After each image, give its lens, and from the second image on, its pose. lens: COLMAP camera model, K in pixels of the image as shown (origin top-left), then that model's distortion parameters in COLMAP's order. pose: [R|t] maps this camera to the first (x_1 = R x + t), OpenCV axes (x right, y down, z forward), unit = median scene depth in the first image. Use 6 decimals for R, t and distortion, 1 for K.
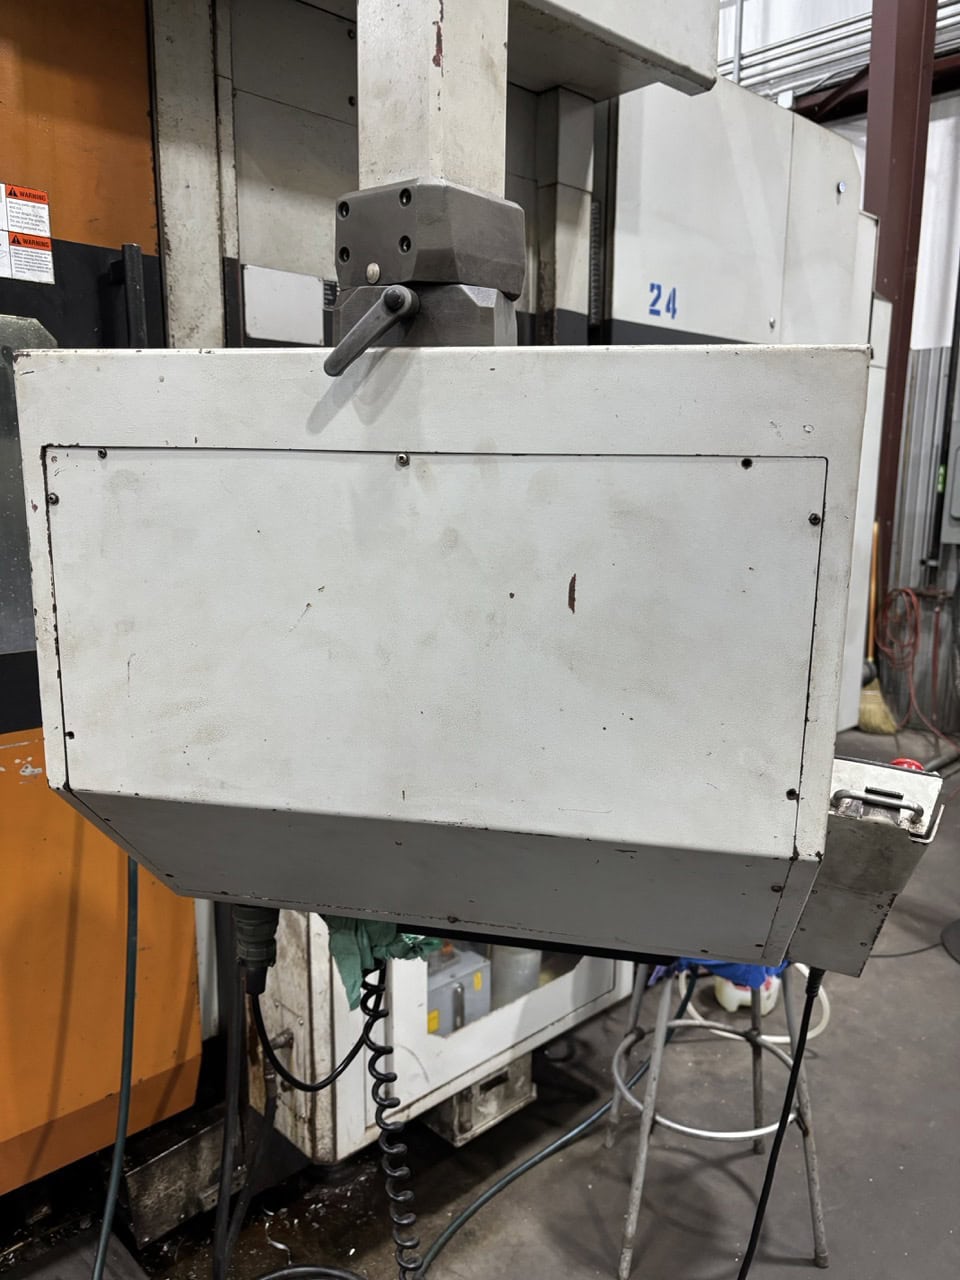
lens RADIAL K [[964.9, 0, 481.4], [0, 964.9, 633.7], [0, 0, 1]] dist [0.038573, -0.045692]
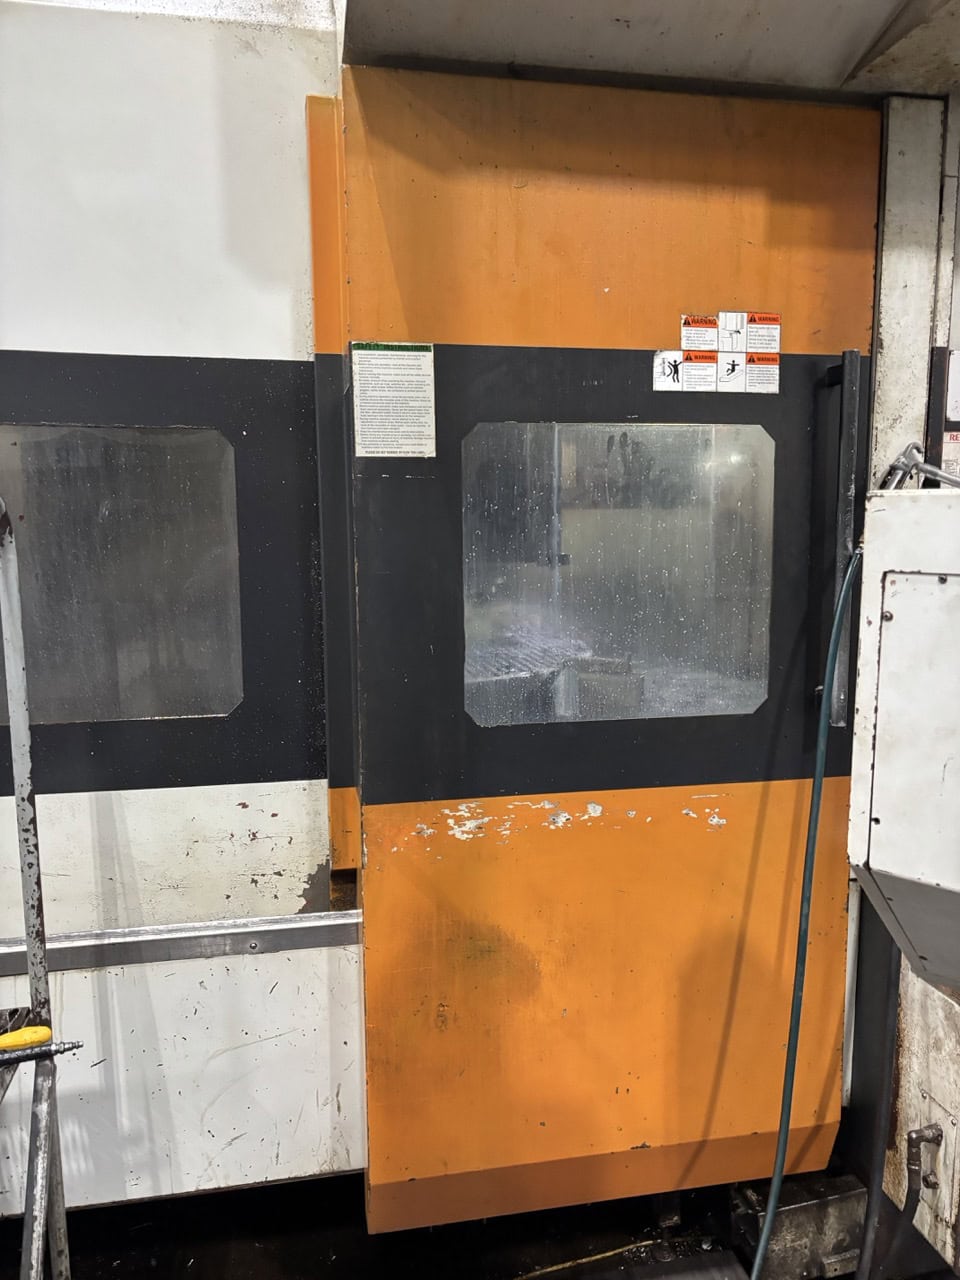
lens RADIAL K [[964.9, 0, 472.0], [0, 964.9, 641.2], [0, 0, 1]] dist [0.038573, -0.045692]
pose [[0.842076, 0.051755, -0.536870, -0.110657], [-0.073629, 0.997098, -0.019365, -0.023796], [0.534310, 0.055836, 0.843443, -0.108862]]
